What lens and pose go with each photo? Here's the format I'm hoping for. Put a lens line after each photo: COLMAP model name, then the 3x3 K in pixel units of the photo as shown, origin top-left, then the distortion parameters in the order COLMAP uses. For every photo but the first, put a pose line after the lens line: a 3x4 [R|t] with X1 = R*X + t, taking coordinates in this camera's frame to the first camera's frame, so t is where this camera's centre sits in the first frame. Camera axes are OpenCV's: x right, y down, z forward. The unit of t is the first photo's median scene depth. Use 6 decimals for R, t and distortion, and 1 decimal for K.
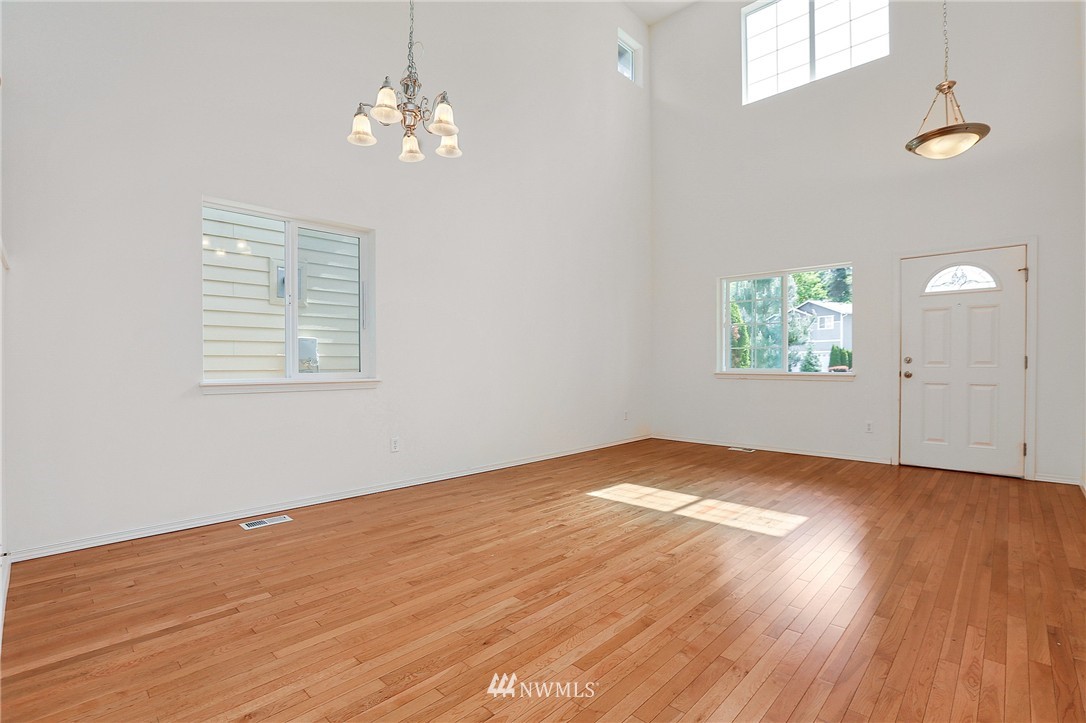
lens RADIAL K [[506.0, 0, 520.6], [0, 506.0, 366.1], [0, 0, 1]] dist [-0.000271, 0.000438]
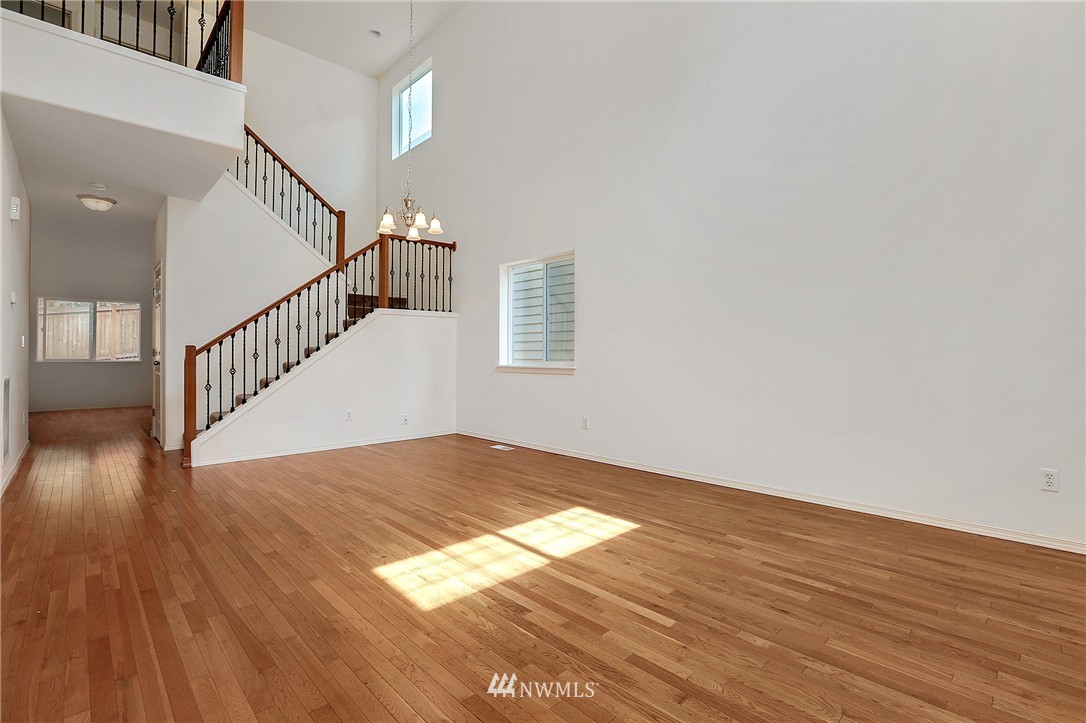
lens RADIAL K [[483.1, 0, 552.7], [0, 483.1, 359.2], [0, 0, 1]] dist [-0.051275, 0.013412]
pose [[-0.008682, 0.000878, -0.999962, 1.009294], [-0.003737, 0.999993, 0.000911, 0.005305], [0.999955, 0.003744, -0.008678, 1.043280]]
